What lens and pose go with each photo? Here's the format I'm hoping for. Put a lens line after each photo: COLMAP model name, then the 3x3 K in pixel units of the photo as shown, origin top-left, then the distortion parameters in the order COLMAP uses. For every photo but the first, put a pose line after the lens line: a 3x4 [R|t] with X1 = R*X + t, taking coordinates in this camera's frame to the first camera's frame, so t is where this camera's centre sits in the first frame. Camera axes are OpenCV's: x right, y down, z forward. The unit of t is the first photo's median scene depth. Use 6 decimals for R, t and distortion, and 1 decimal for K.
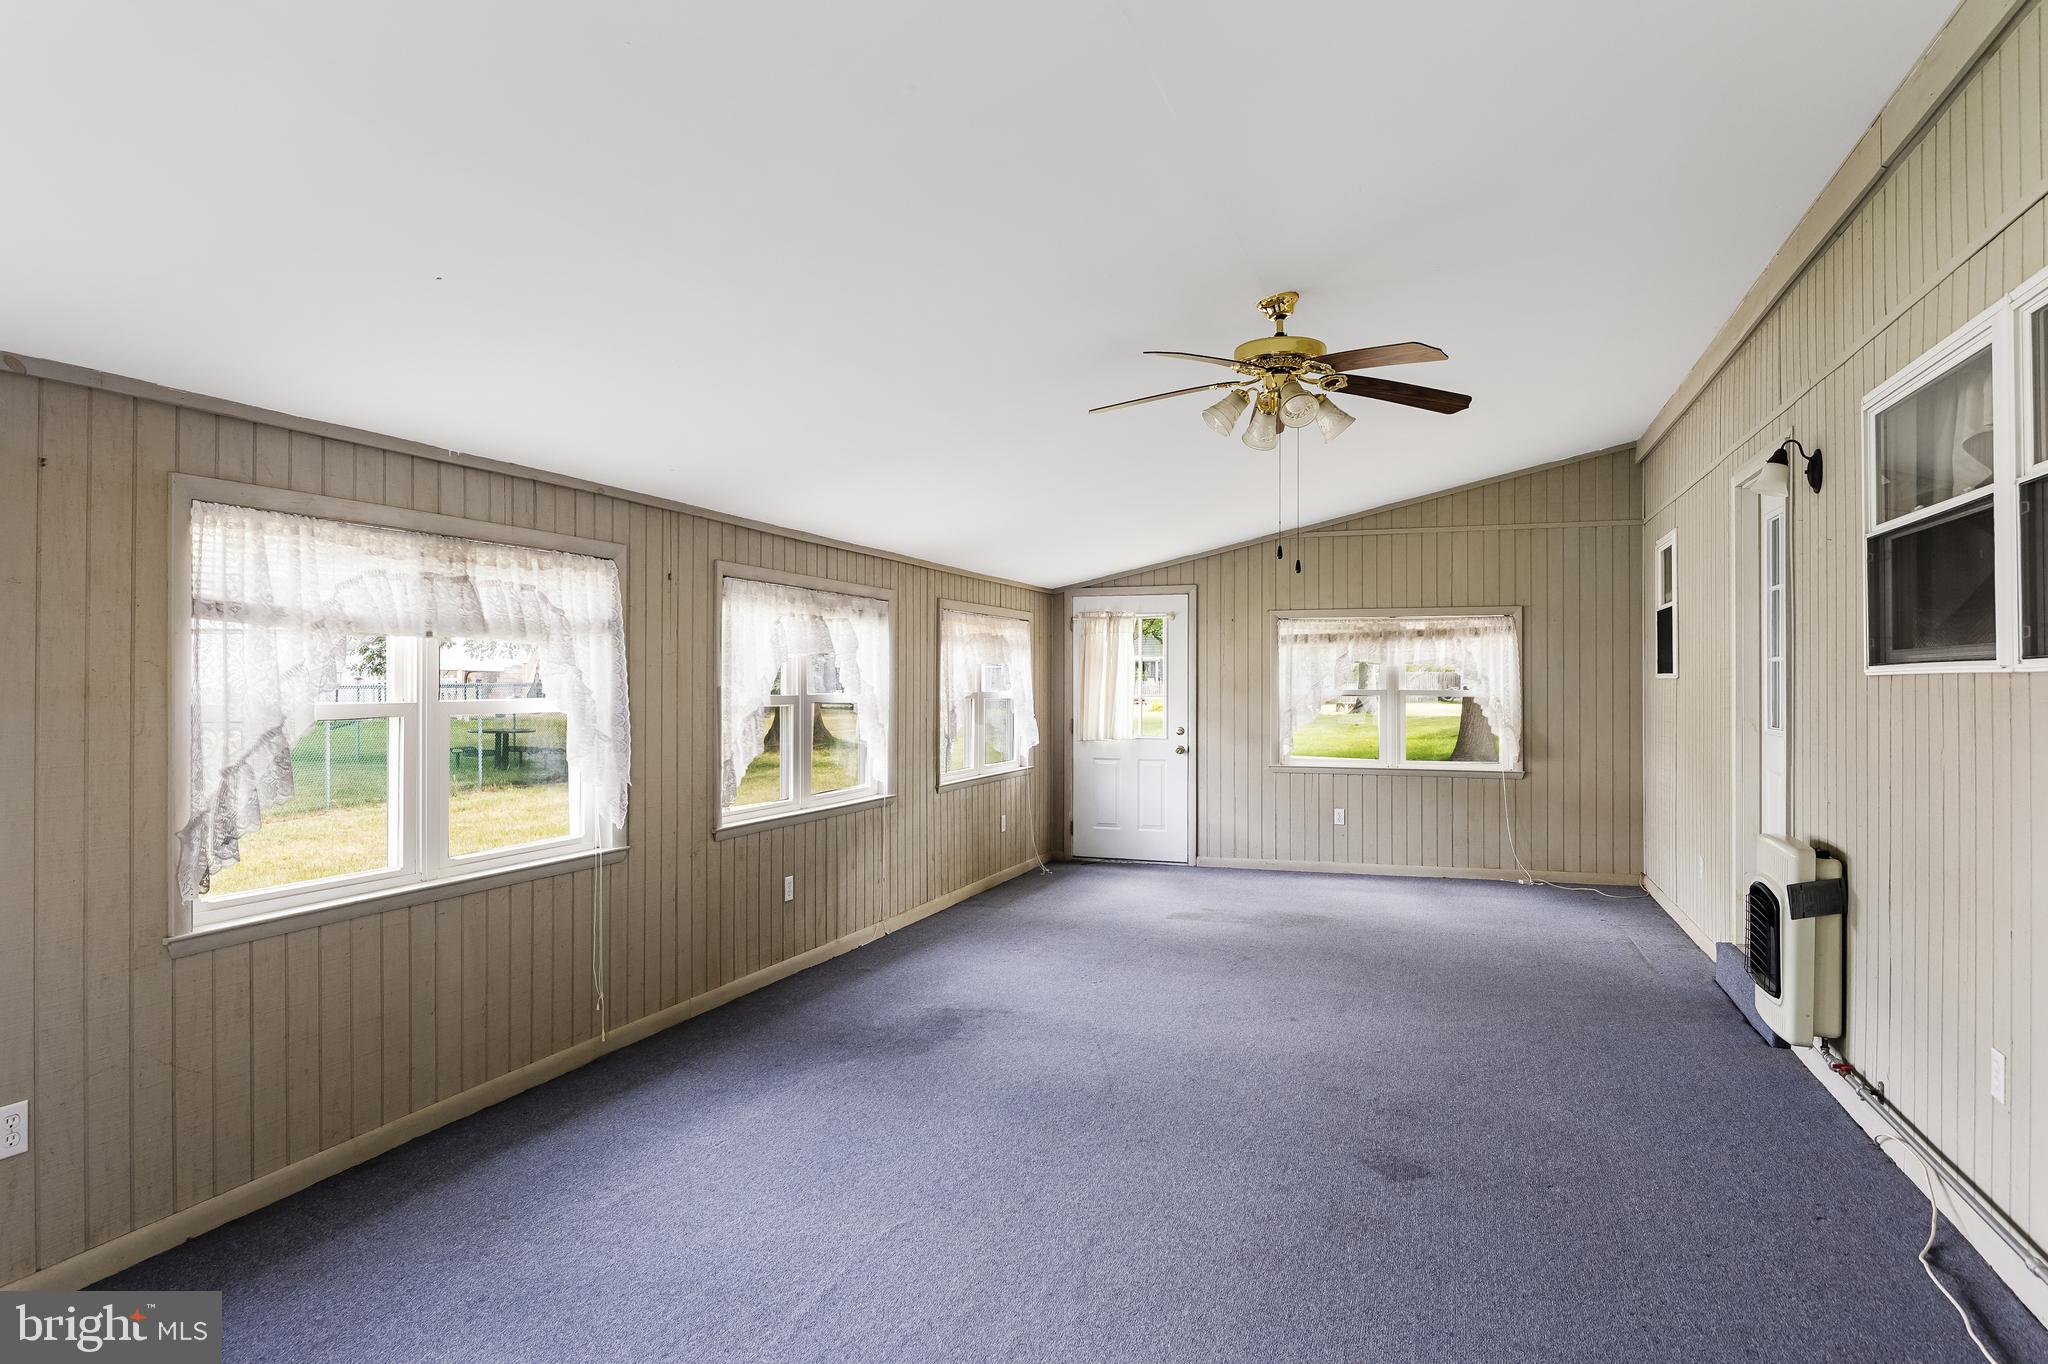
lens RADIAL K [[1208.7, 0, 1017.7], [0, 1208.7, 675.2], [0, 0, 1]] dist [-0.008372, -0.001020]
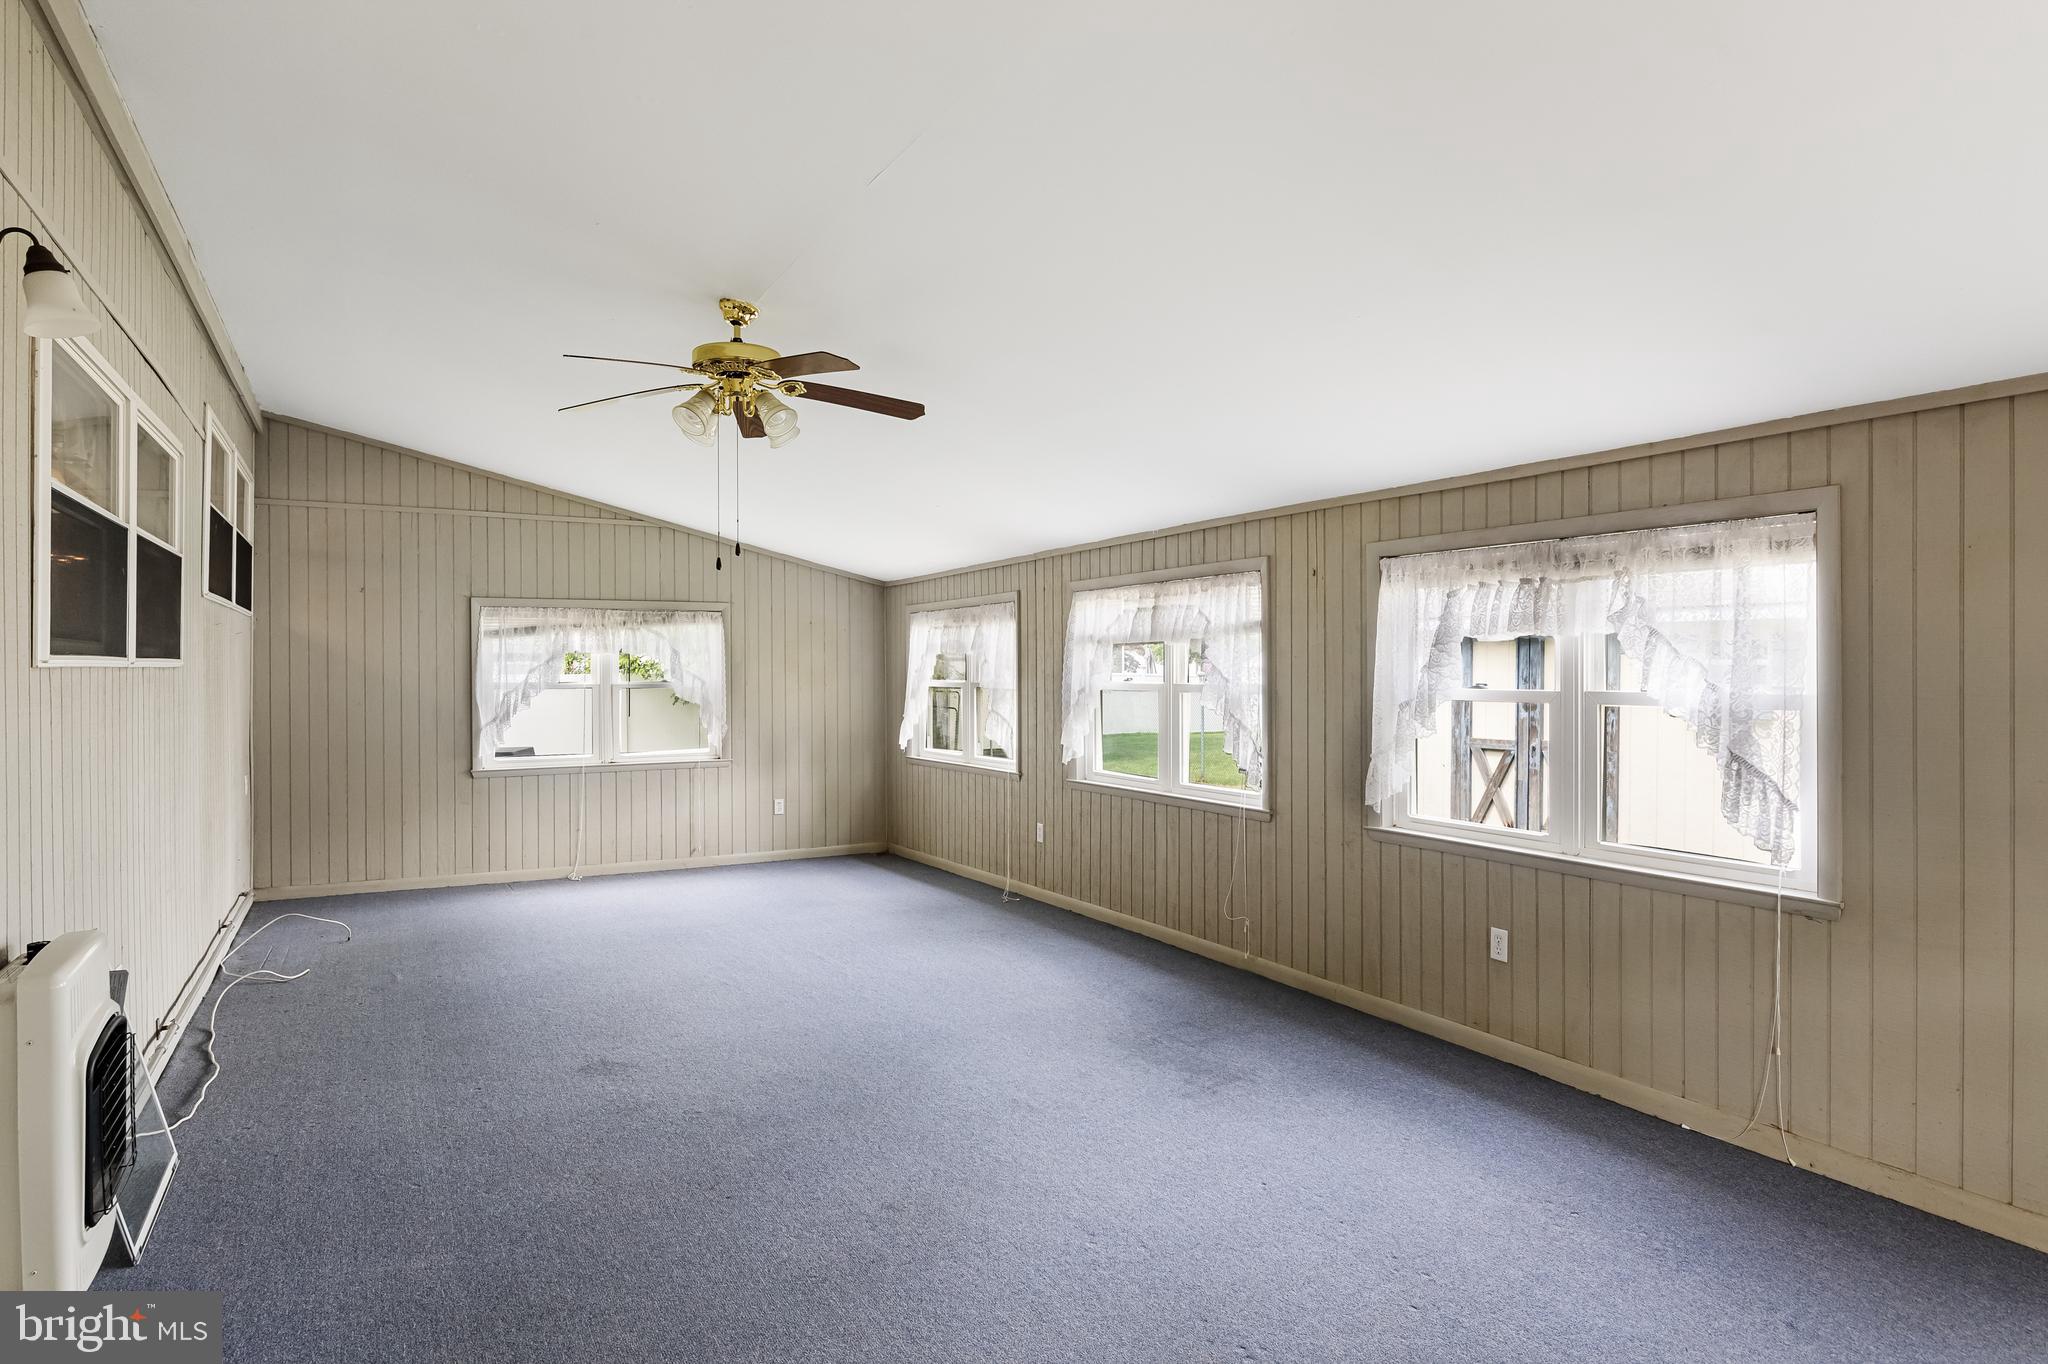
lens RADIAL K [[1146.2, 0, 1017.4], [0, 1146.2, 680.0], [0, 0, 1]] dist [-0.013754, 0.000732]
pose [[-0.653194, 0.007695, -0.757151, 0.661897], [0.004622, 0.999970, 0.006176, 0.005733], [0.757176, 0.000534, -0.653210, 1.493372]]
